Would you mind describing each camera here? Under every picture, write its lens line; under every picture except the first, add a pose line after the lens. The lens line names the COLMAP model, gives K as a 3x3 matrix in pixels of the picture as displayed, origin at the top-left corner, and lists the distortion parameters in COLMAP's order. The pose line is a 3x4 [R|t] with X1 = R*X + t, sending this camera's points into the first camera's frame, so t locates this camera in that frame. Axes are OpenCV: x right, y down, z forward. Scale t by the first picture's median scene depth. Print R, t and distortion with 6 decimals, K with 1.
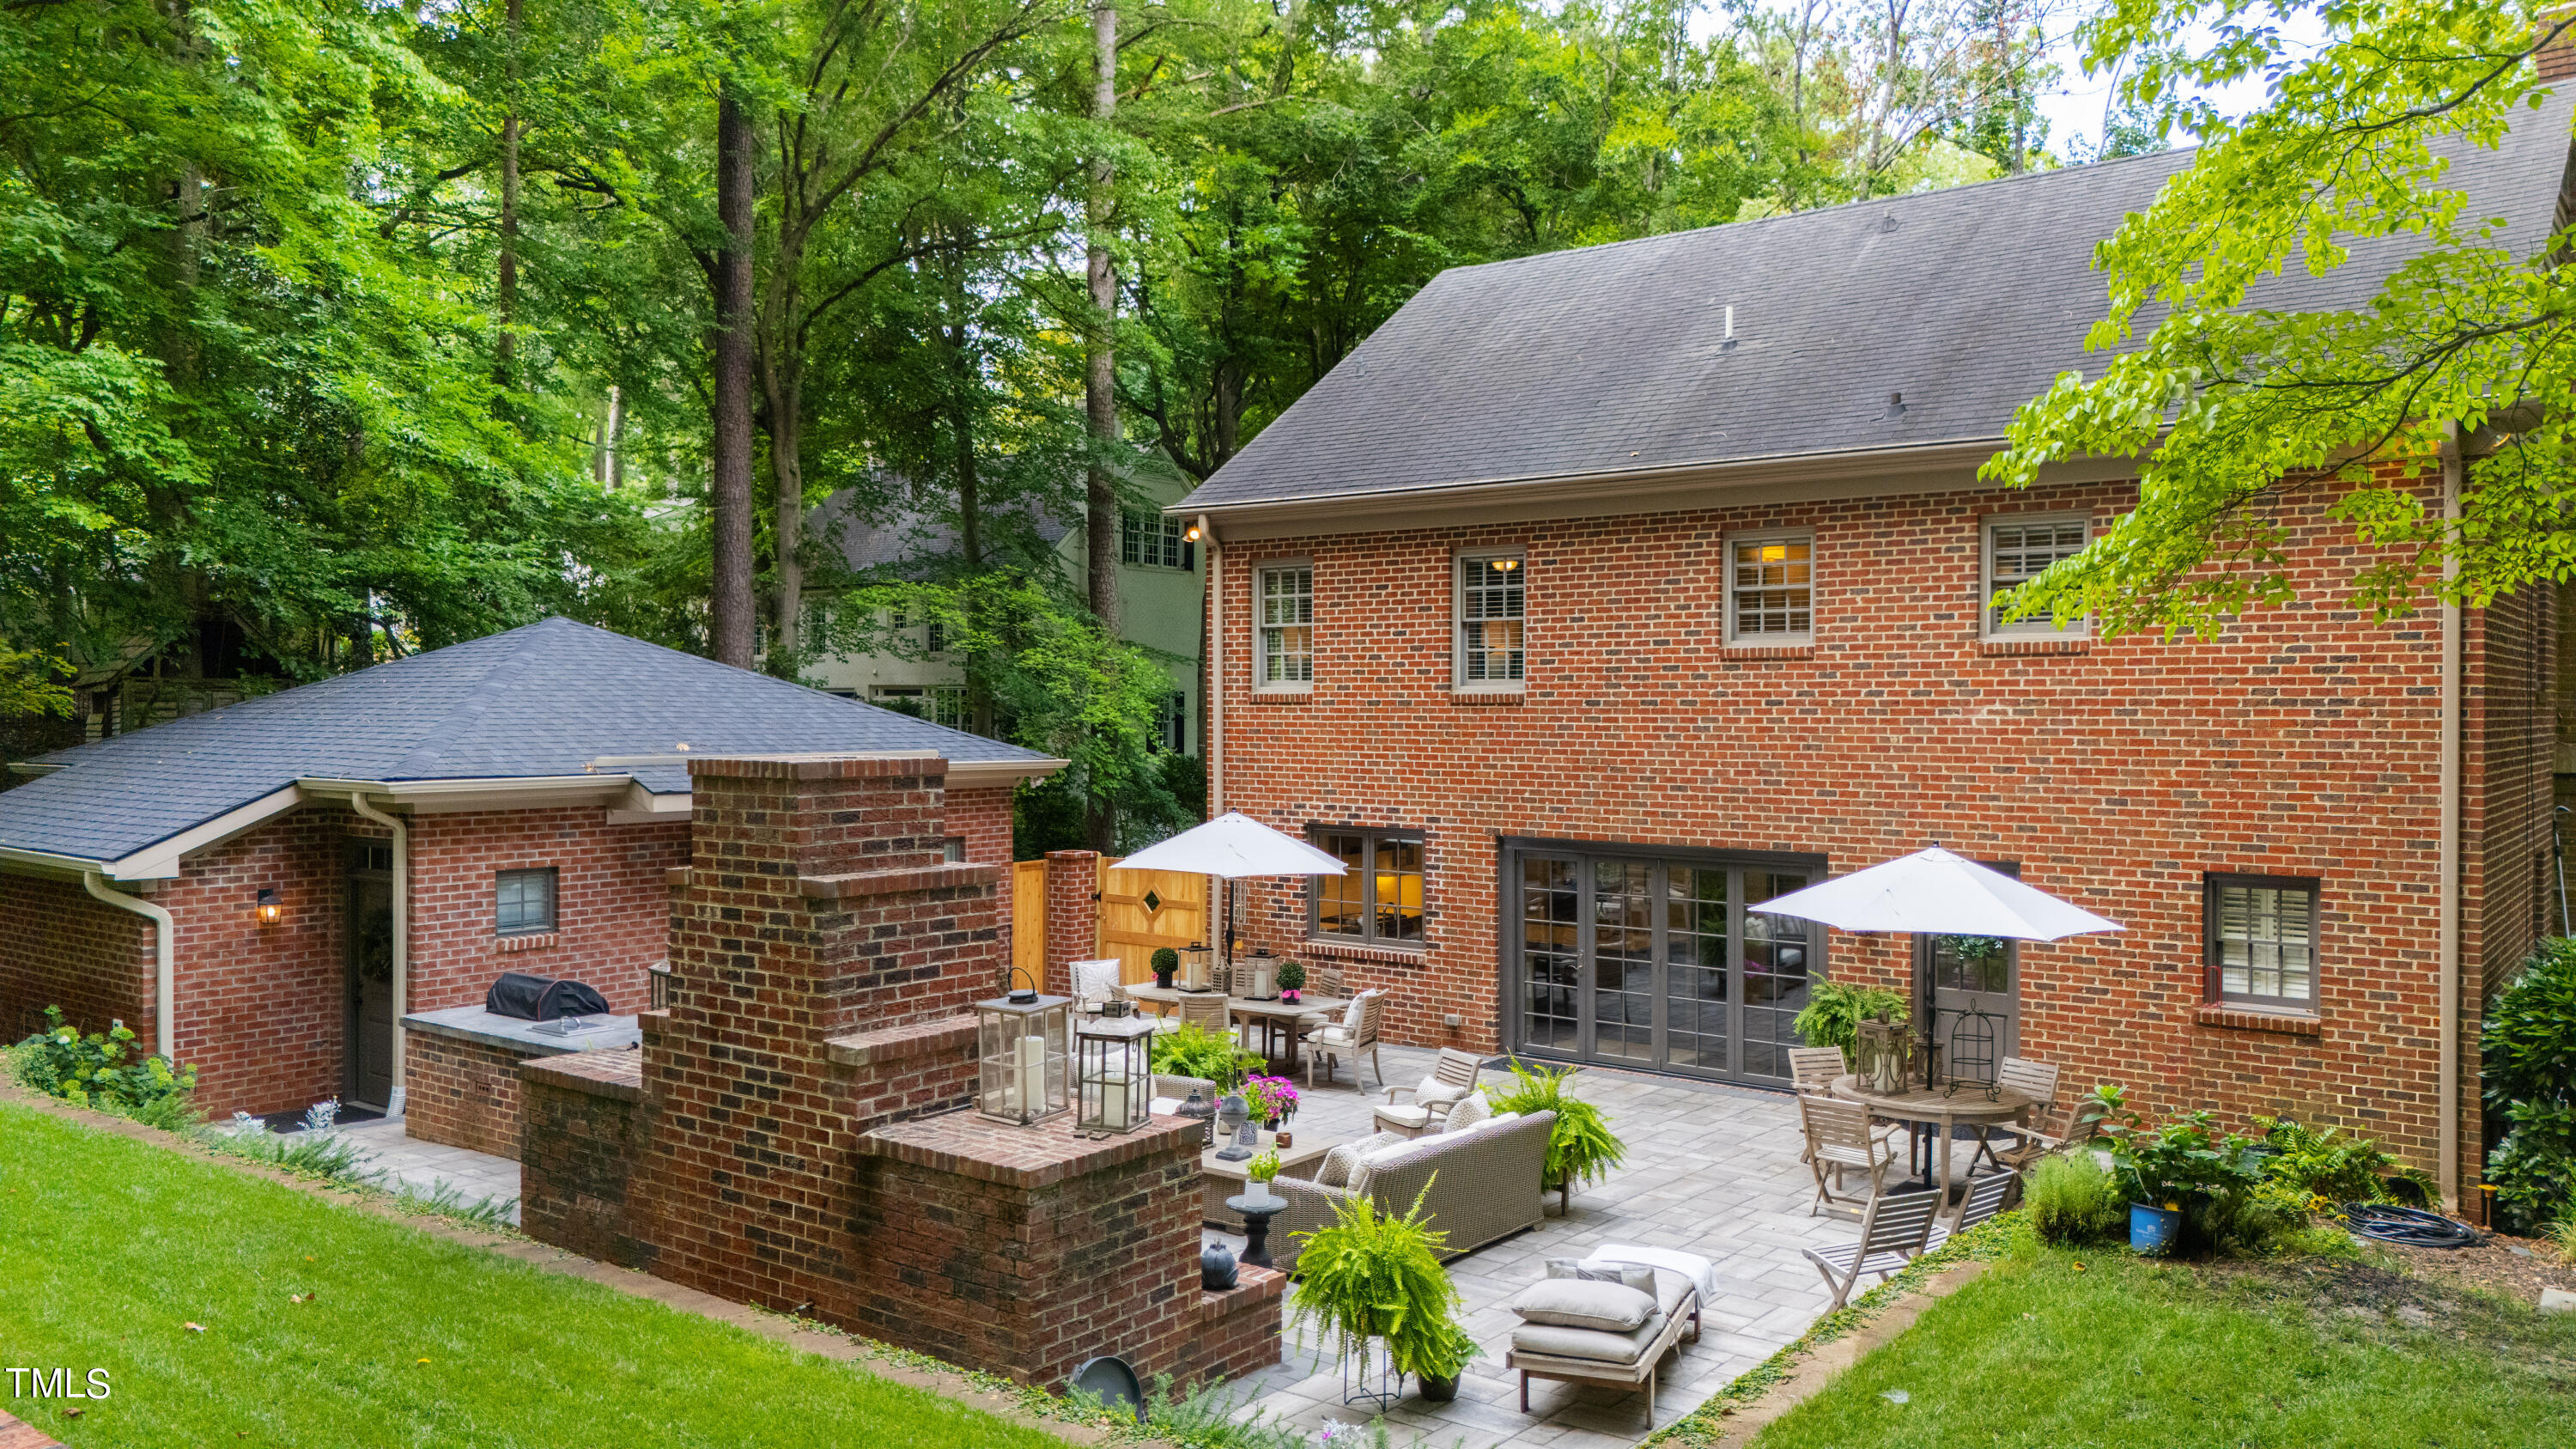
lens RADIAL K [[1848.0, 0, 1288.0], [0, 1848.0, 724.5], [0, 0, 1]] dist [0.053976, -0.000722]
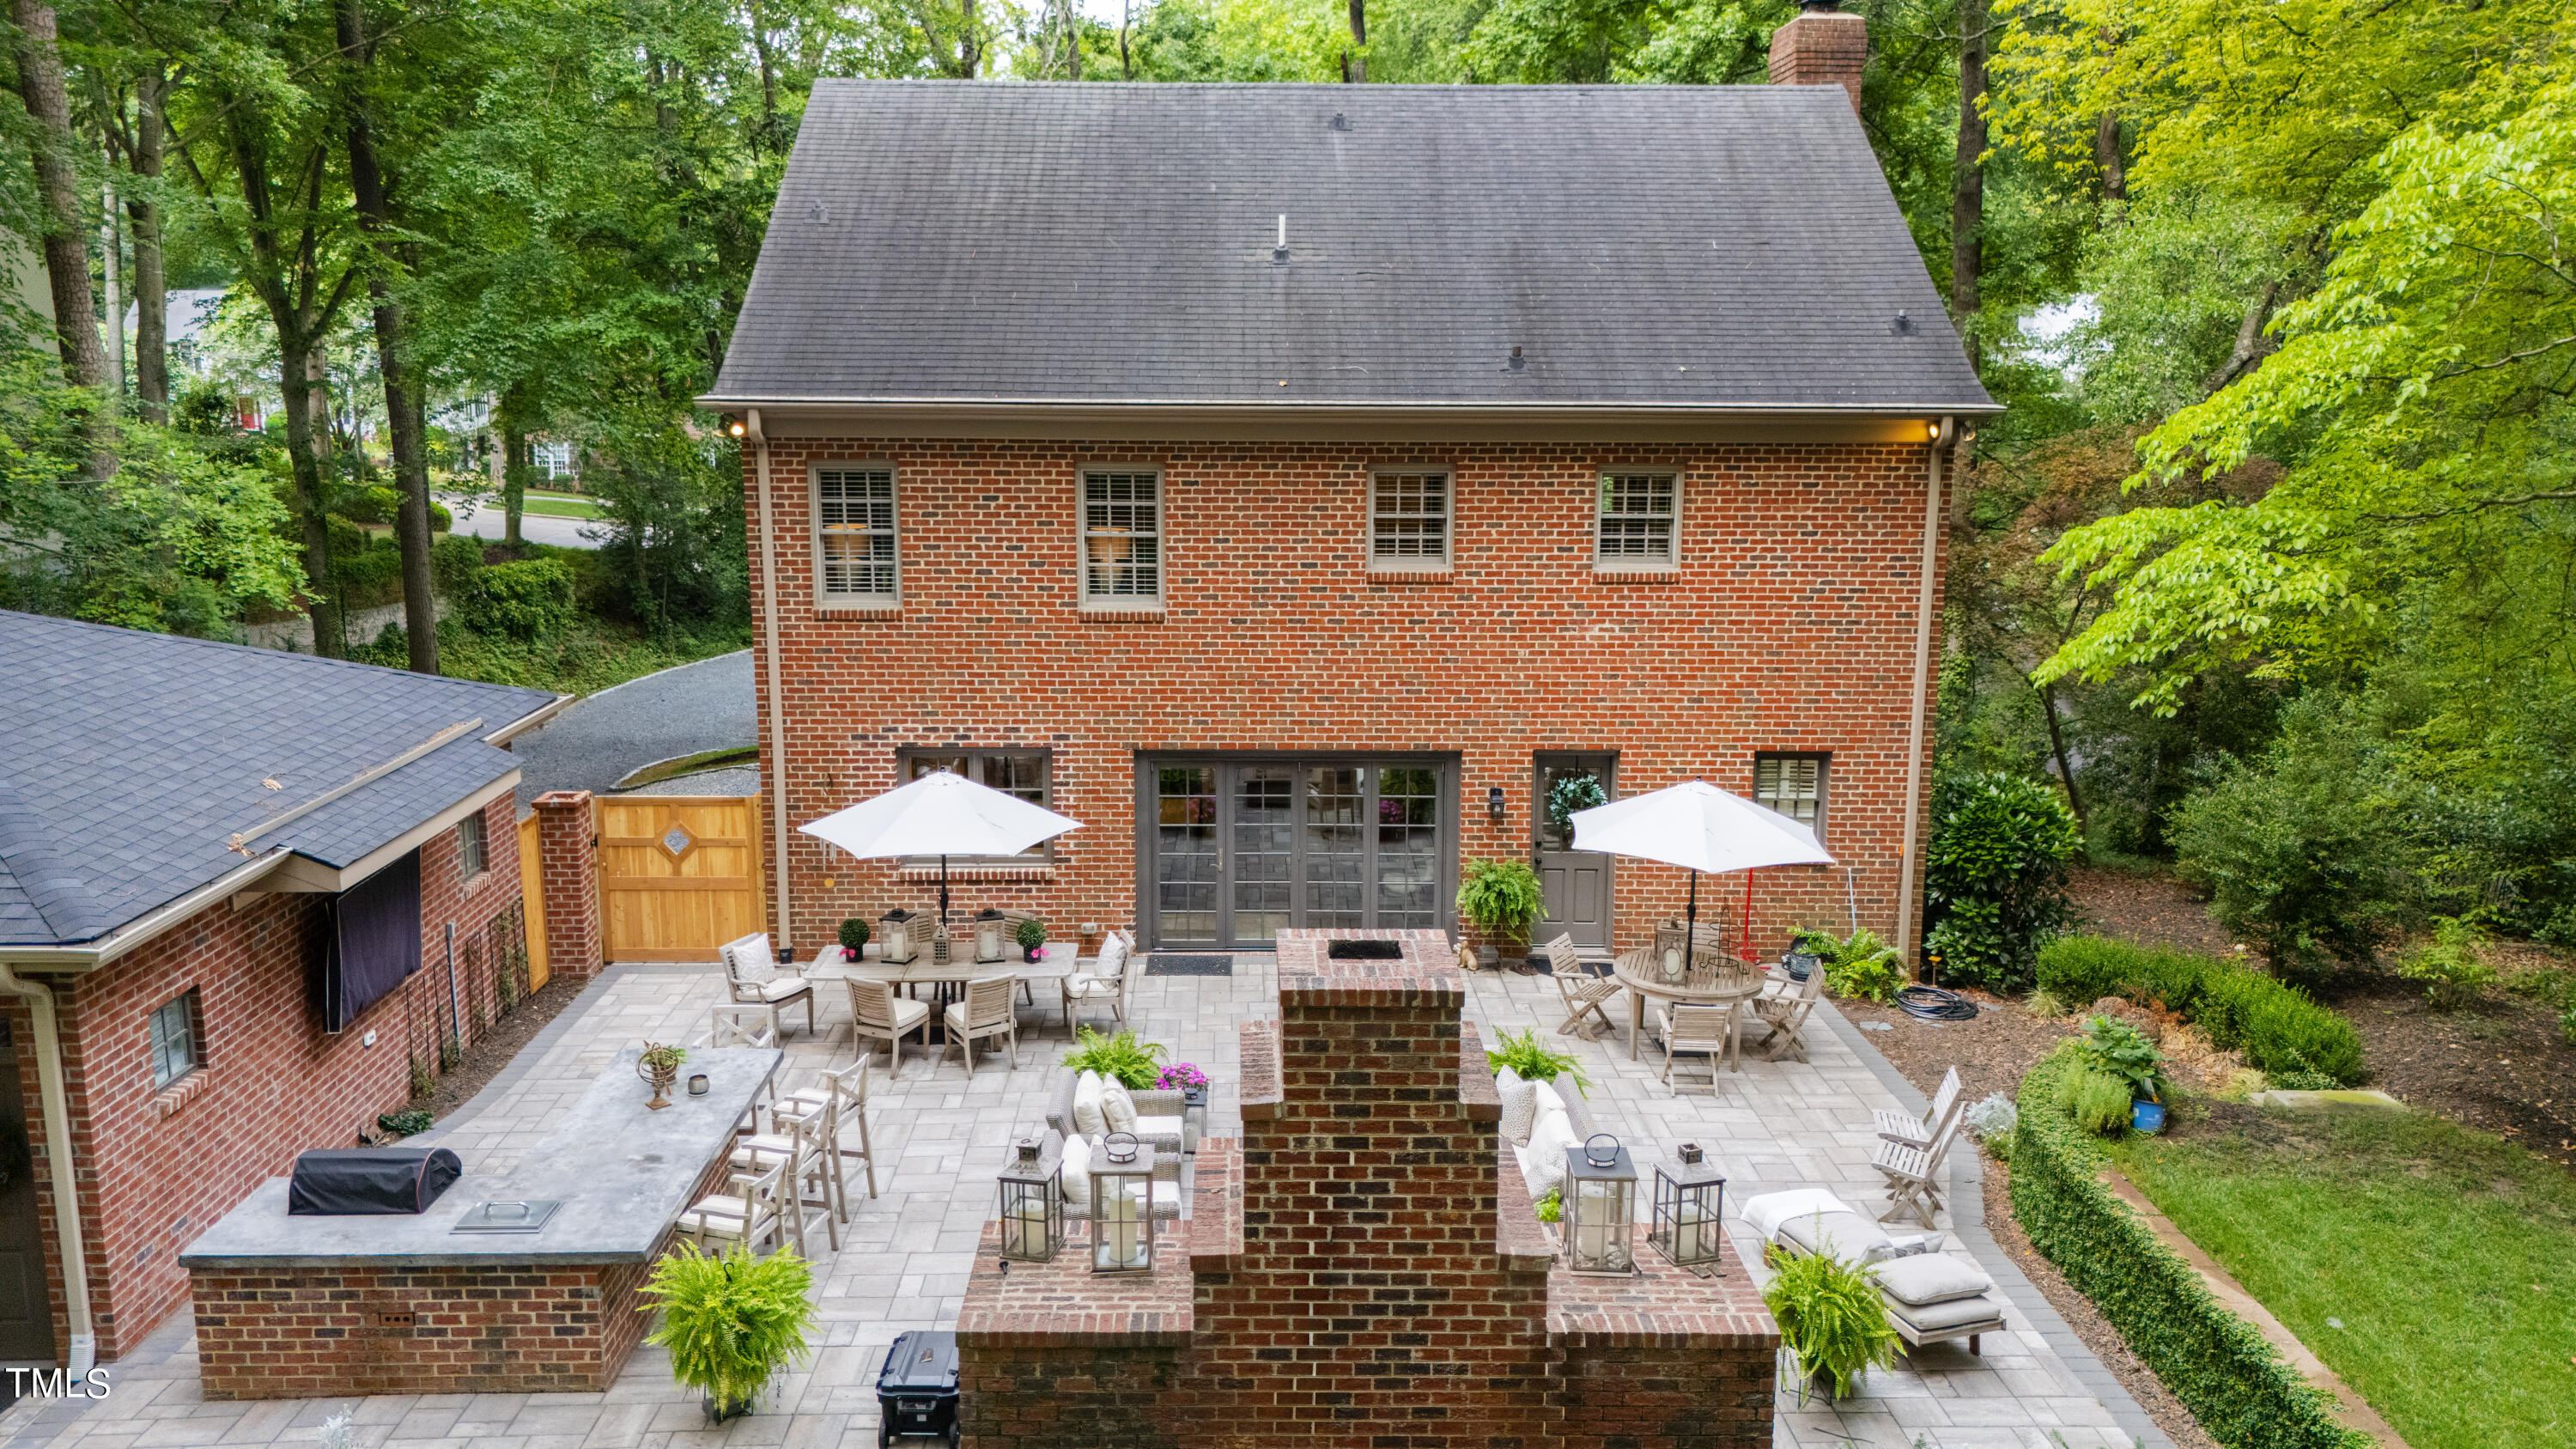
lens RADIAL K [[1865.9, 0, 1288.0], [0, 1865.9, 724.5], [0, 0, 1]] dist [0.051132, 0.000818]
pose [[0.782883, -0.115041, 0.611441, -0.491987], [-0.001245, 0.982465, 0.186442, -0.159827], [-0.622168, -0.146723, 0.769012, 0.172902]]
